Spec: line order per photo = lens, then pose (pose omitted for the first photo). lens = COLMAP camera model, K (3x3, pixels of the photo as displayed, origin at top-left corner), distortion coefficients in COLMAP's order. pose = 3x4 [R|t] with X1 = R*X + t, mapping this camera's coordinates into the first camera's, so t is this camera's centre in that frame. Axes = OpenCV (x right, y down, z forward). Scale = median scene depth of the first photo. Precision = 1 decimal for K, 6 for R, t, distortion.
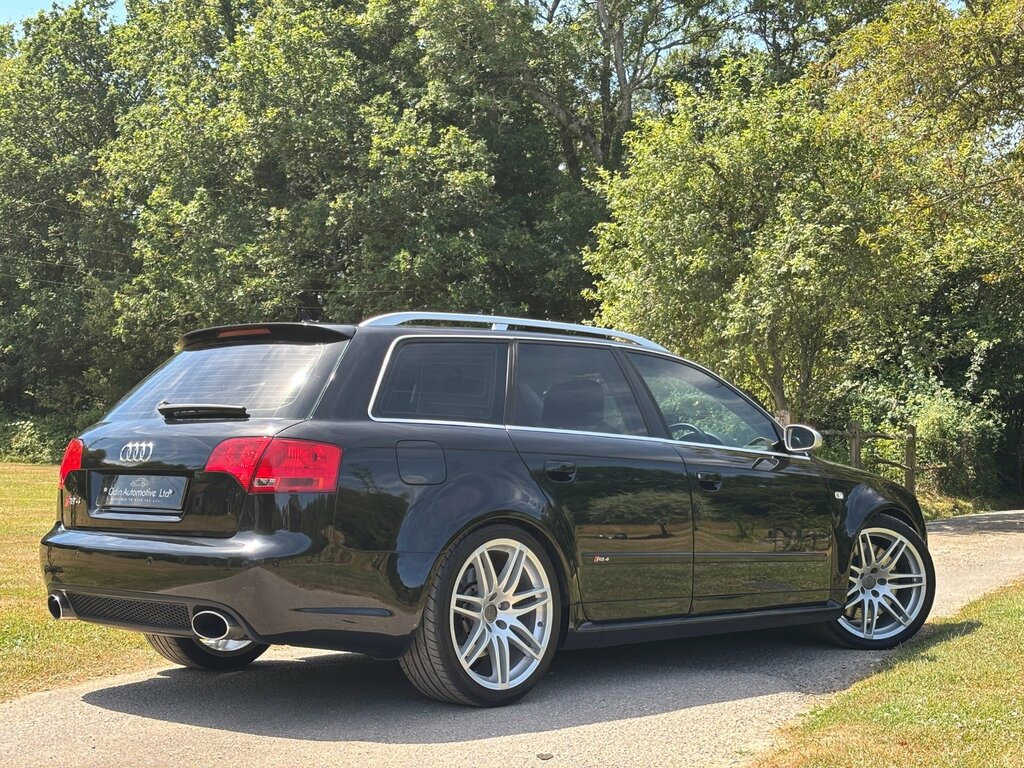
lens RADIAL K [[1543.9, 0, 499.3], [0, 1543.9, 392.5], [0, 0, 1]] dist [0.256912, -1.036068]
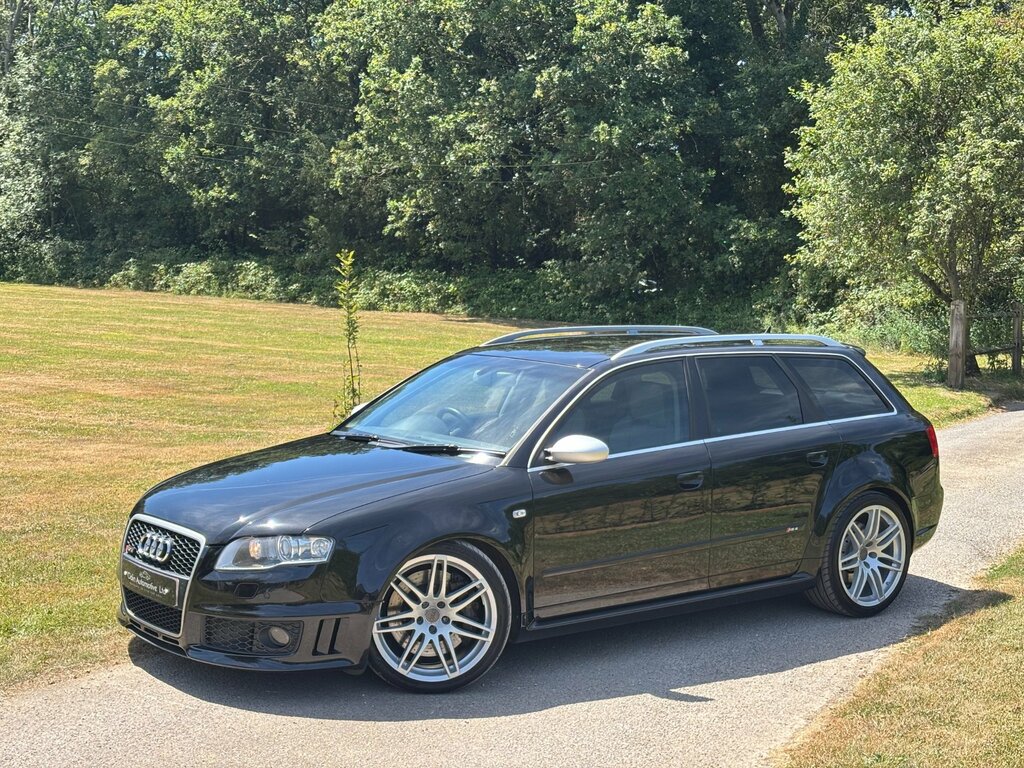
lens RADIAL K [[1543.9, 0, 499.3], [0, 1543.9, 392.5], [0, 0, 1]] dist [0.256912, -1.036068]
pose [[0.995687, 0.025206, -0.089284, -0.037972], [-0.014510, 0.992851, 0.118479, -0.036727], [0.091632, -0.116673, 0.988934, -0.146351]]
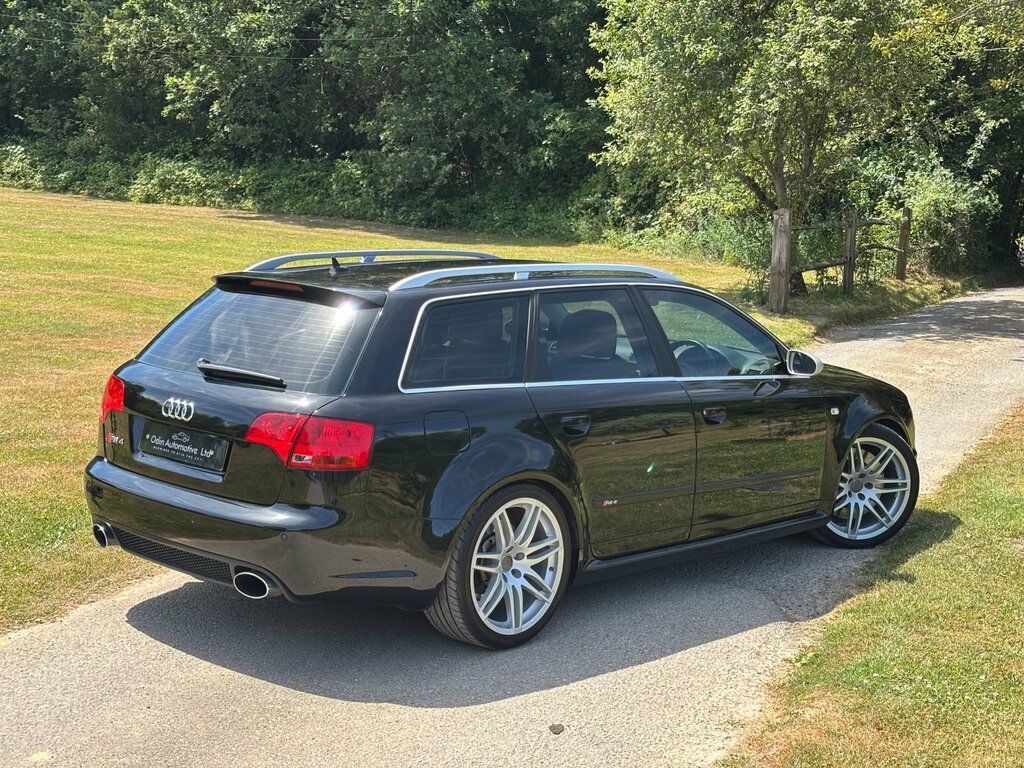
lens RADIAL K [[1543.9, 0, 499.3], [0, 1543.9, 392.5], [0, 0, 1]] dist [0.256912, -1.036068]
pose [[0.999468, 0.030659, 0.011110, -0.005407], [-0.032192, 0.982030, 0.185961, -0.035806], [-0.005208, -0.186220, 0.982494, -0.007686]]
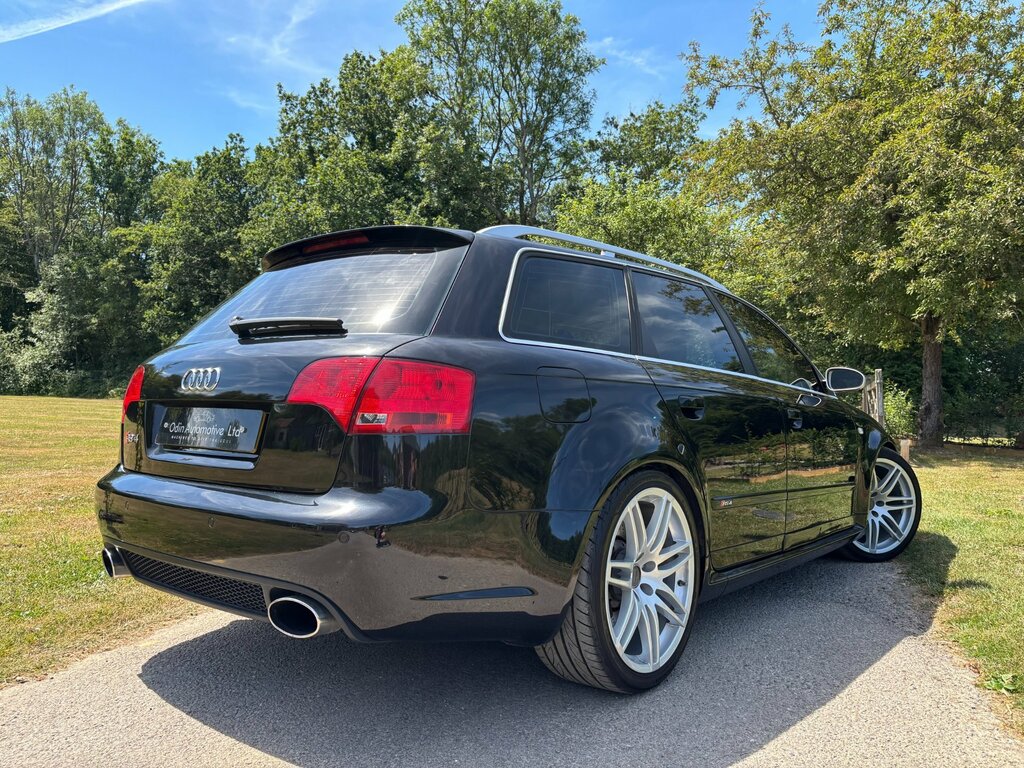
lens RADIAL K [[780.8, 0, 512.0], [0, 780.8, 384.0], [0, 0, 1]] dist [0.020390, -0.003200]
pose [[0.996711, 0.009345, 0.080494, -0.021763], [-0.010764, 0.999794, 0.017213, 0.006588], [-0.080316, -0.018023, 0.996606, 0.120118]]
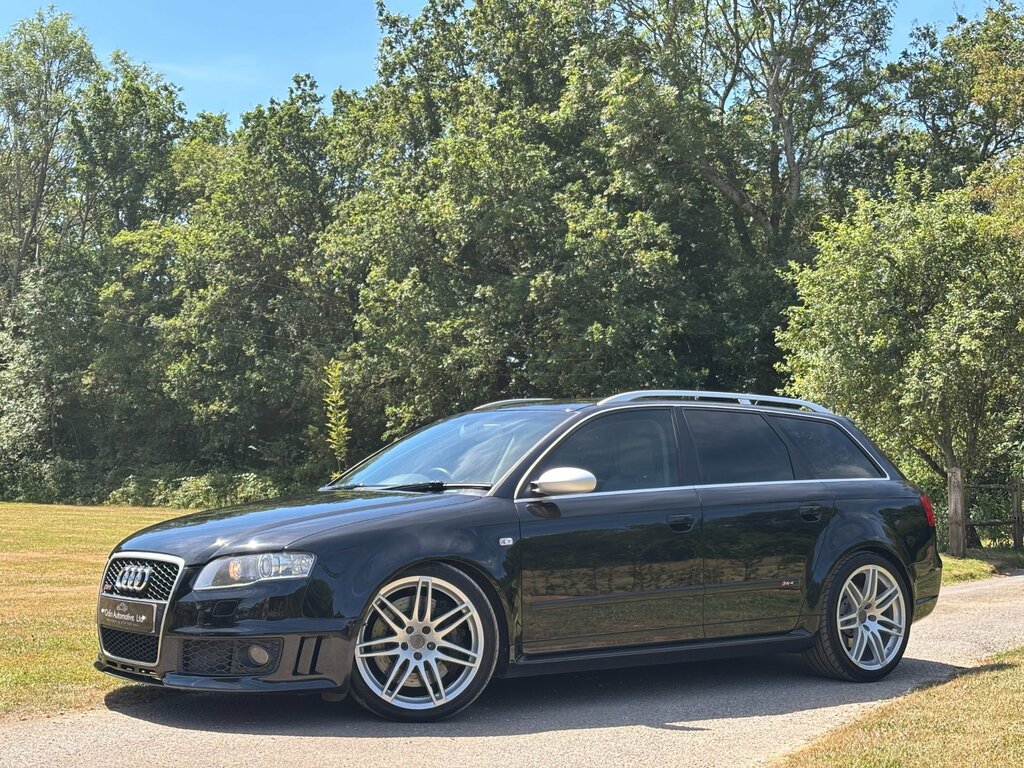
lens RADIAL K [[1543.9, 0, 499.3], [0, 1543.9, 392.5], [0, 0, 1]] dist [0.256912, -1.036068]
pose [[0.995778, -0.002848, -0.091746, -0.035117], [-0.000233, 0.999437, -0.033543, -0.003670], [0.091790, 0.033423, 0.995217, -0.146067]]
